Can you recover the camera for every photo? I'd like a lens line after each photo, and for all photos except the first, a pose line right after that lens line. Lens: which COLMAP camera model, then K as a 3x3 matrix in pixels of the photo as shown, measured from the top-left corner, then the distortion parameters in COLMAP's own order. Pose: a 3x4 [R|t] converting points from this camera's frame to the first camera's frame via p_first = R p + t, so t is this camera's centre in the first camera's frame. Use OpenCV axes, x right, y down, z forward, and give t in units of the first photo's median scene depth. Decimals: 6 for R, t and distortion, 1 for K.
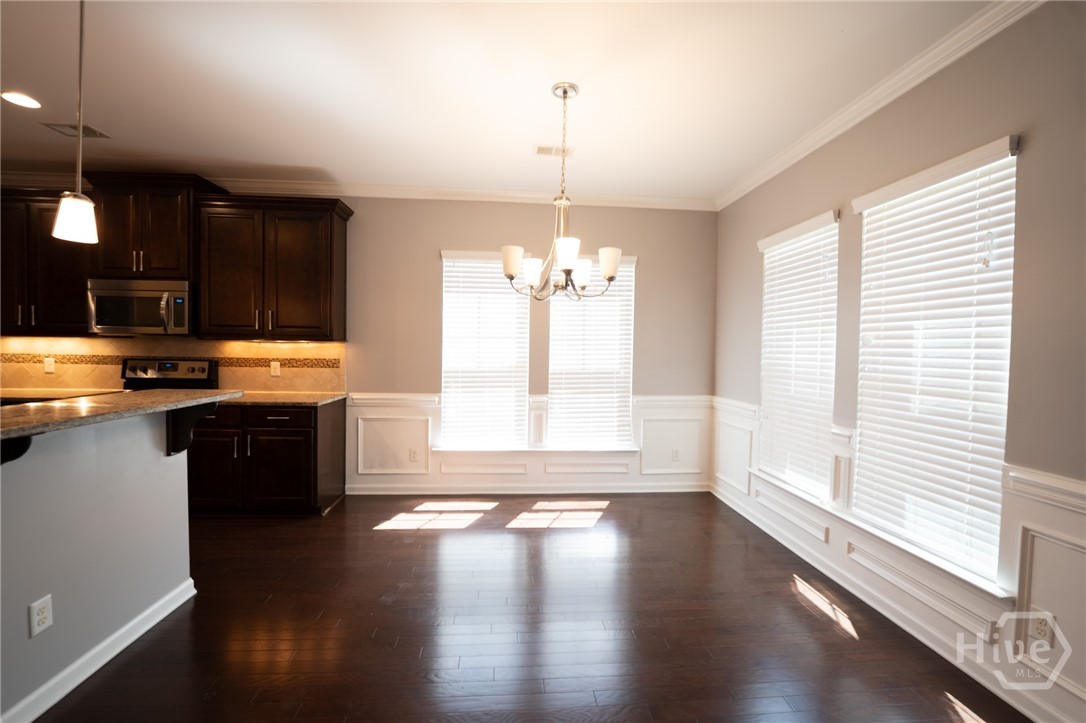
lens RADIAL K [[444.4, 0, 541.2], [0, 444.4, 361.1], [0, 0, 1]] dist [-0.033046, 0.006219]
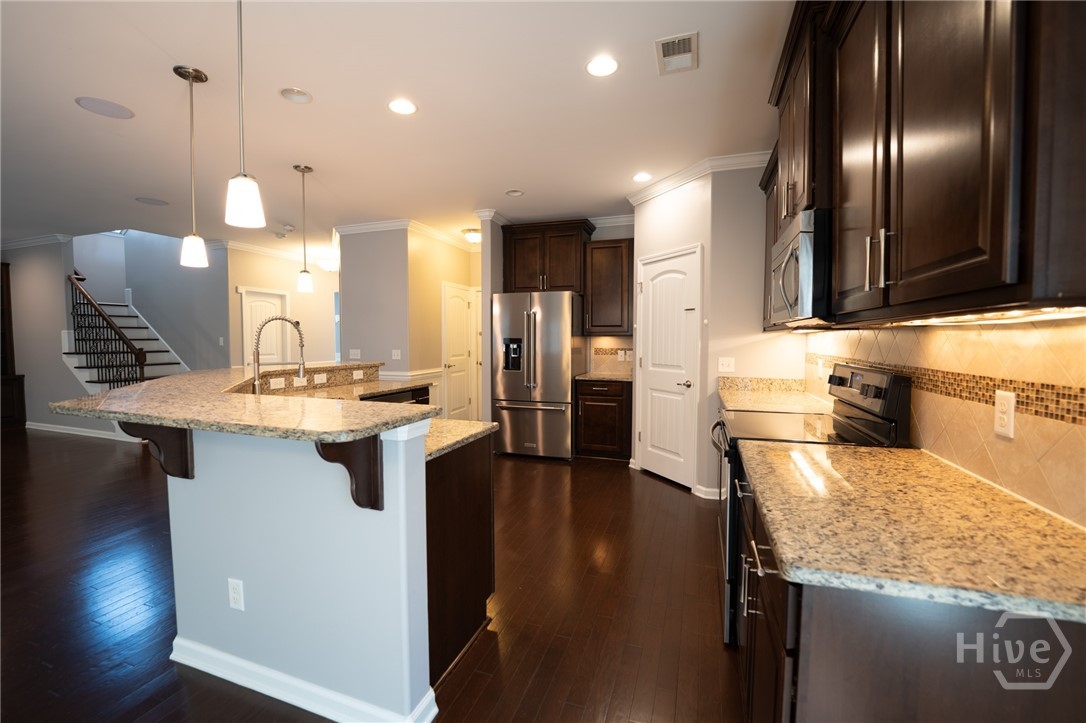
lens RADIAL K [[444.4, 0, 541.2], [0, 444.4, 361.1], [0, 0, 1]] dist [-0.033046, 0.006219]
pose [[-0.408767, 0.028523, -0.912193, -0.202649], [-0.028874, 0.998607, 0.044164, -0.022787], [0.912182, 0.044392, -0.407374, 0.835110]]
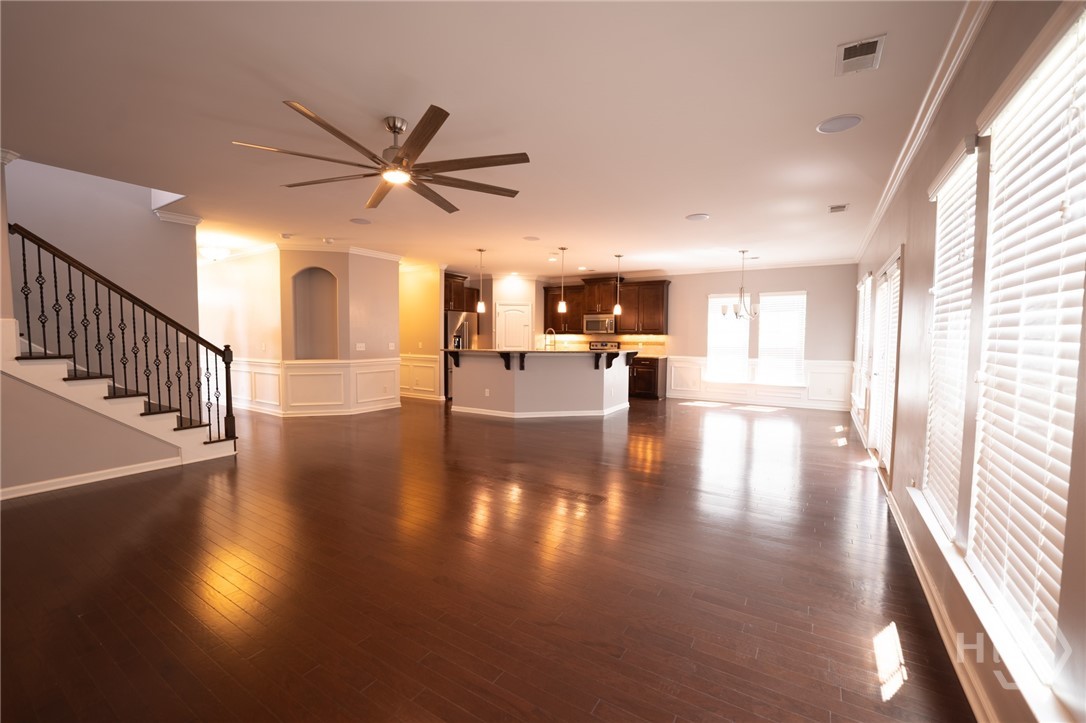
lens RADIAL K [[444.4, 0, 541.2], [0, 444.4, 361.1], [0, 0, 1]] dist [-0.033046, 0.006219]
pose [[0.800873, 0.021847, -0.598435, 0.481323], [-0.007423, 0.999620, 0.026558, 0.042550], [0.598788, -0.016827, 0.800731, -1.421854]]
